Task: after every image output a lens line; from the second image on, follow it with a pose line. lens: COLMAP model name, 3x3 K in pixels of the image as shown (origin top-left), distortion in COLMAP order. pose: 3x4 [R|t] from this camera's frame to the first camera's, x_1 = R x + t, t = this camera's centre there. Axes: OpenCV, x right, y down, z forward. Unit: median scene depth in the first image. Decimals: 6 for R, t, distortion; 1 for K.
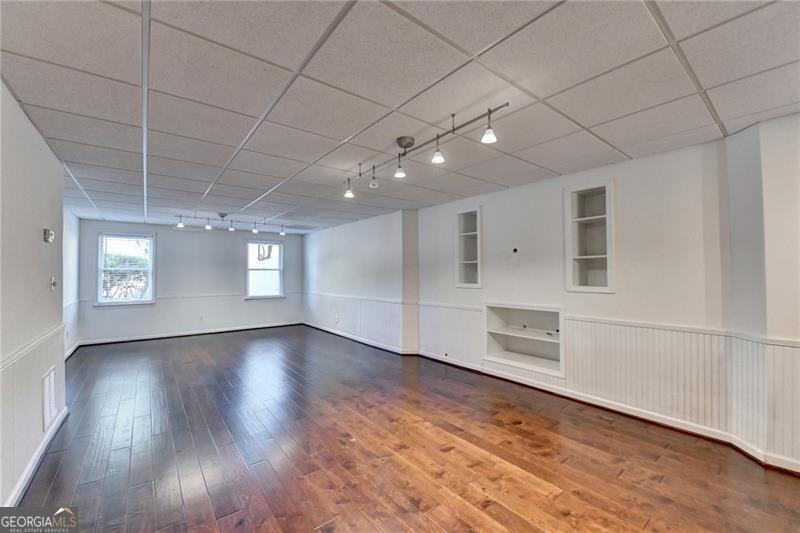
lens RADIAL K [[323.1, 0, 401.1], [0, 323.1, 268.5], [0, 0, 1]] dist [-0.015543, -0.000231]
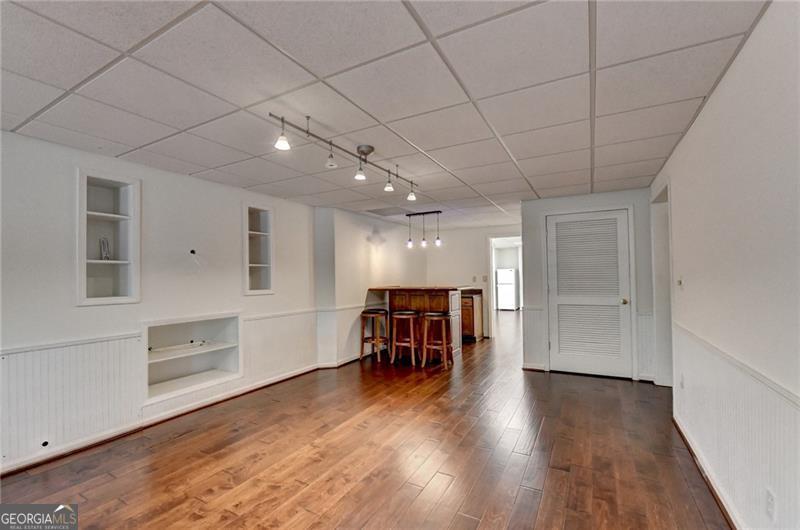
lens RADIAL K [[331.0, 0, 401.6], [0, 331.0, 269.7], [0, 0, 1]] dist [-0.017340, -0.000596]
pose [[-0.369634, 0.031431, 0.928646, -0.796341], [0.002987, 0.999463, -0.032639, 0.023408], [-0.929173, -0.009291, -0.369529, 1.008127]]
